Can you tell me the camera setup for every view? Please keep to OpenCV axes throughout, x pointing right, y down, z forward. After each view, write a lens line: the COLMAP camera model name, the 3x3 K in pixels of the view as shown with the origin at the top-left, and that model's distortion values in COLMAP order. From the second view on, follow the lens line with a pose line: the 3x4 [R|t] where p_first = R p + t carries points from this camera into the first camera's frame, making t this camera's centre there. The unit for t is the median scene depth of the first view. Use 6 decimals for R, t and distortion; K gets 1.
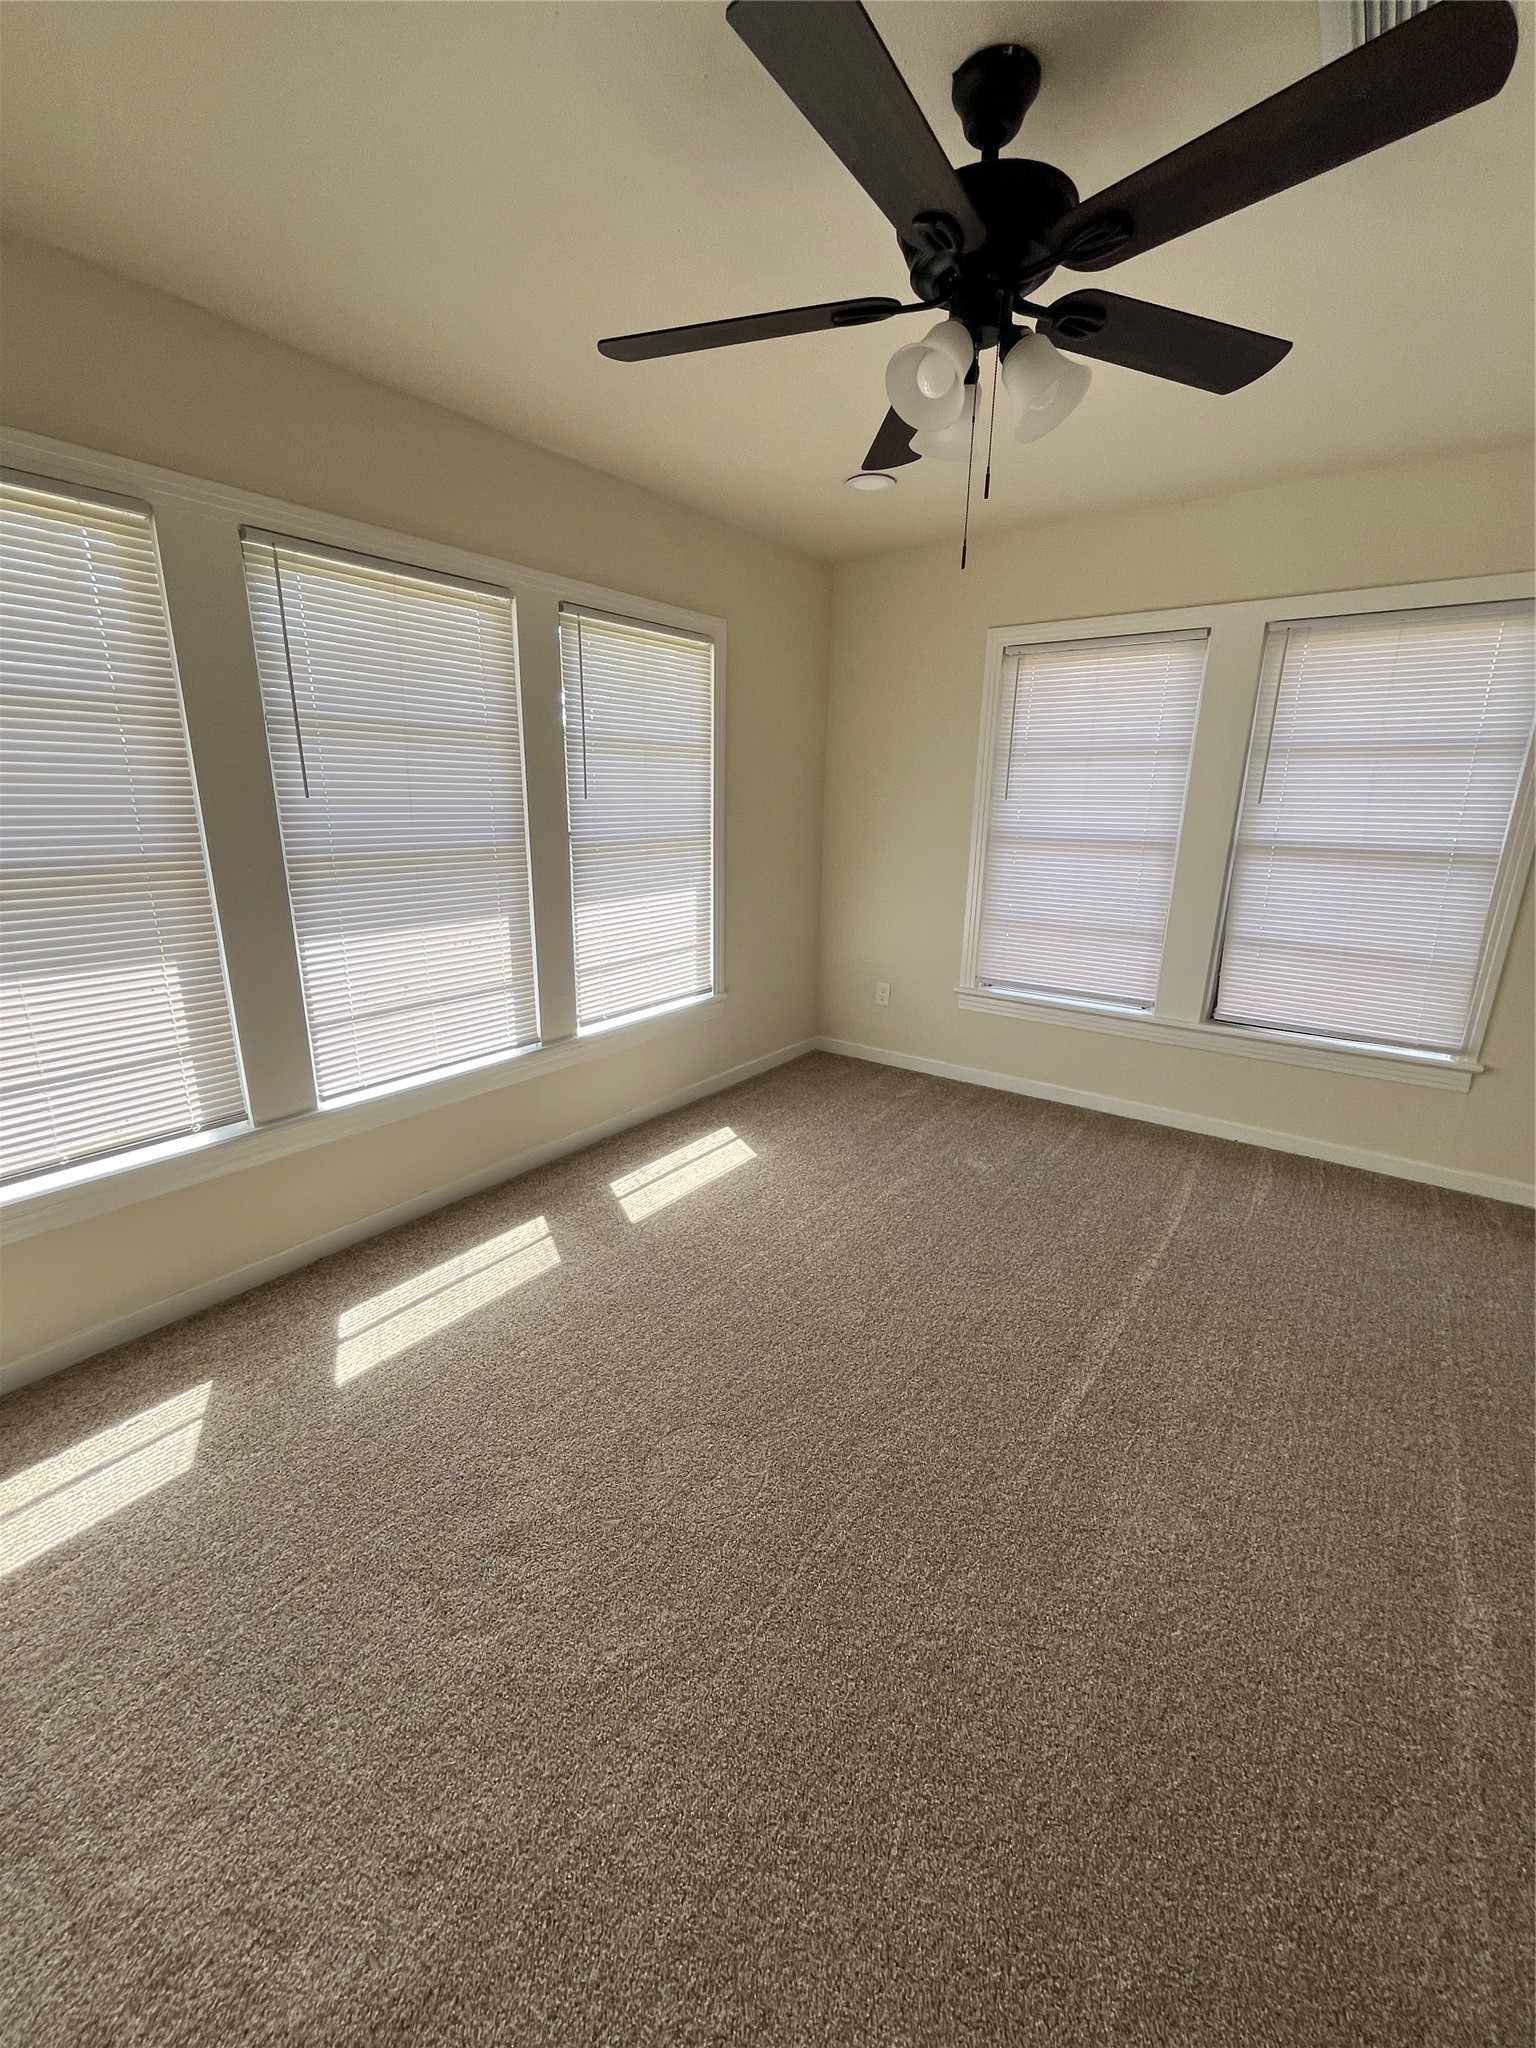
lens RADIAL K [[822.6, 0, 762.6], [0, 822.6, 1022.7], [0, 0, 1]] dist [-0.003175, 0.000691]
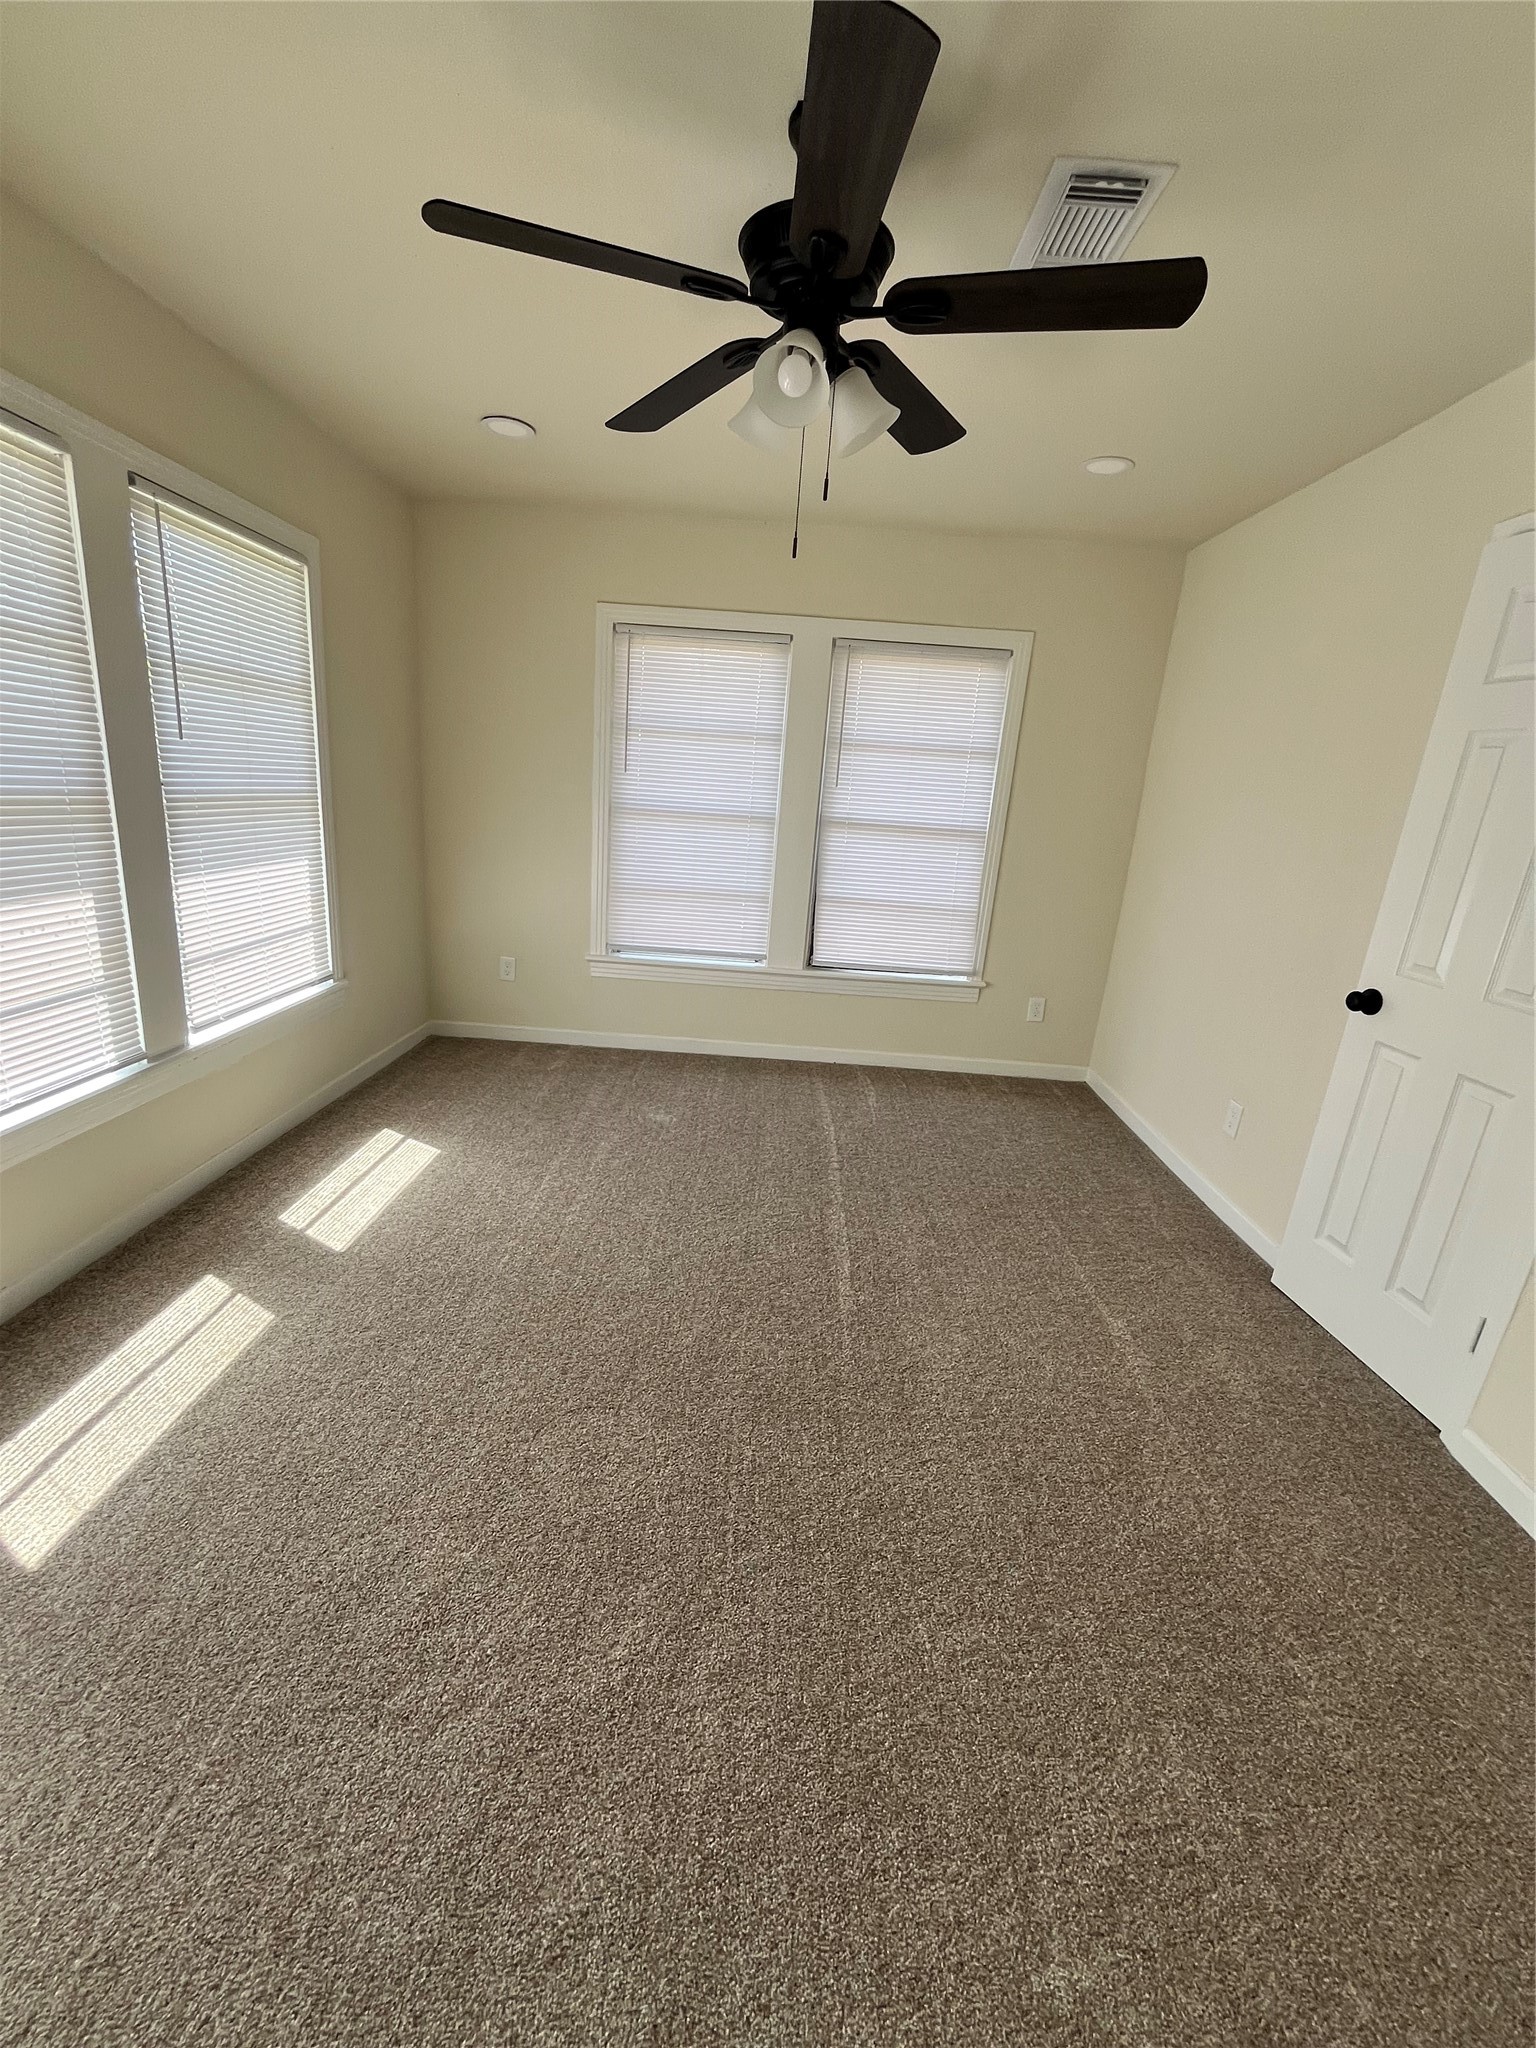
lens RADIAL K [[822.6, 0, 765.3], [0, 822.6, 1022.0], [0, 0, 1]] dist [-0.003175, 0.000691]
pose [[0.820075, -0.113265, 0.560936, -0.226886], [0.098170, 0.993531, 0.057094, 0.003164], [-0.563773, 0.008246, 0.825888, 0.049324]]
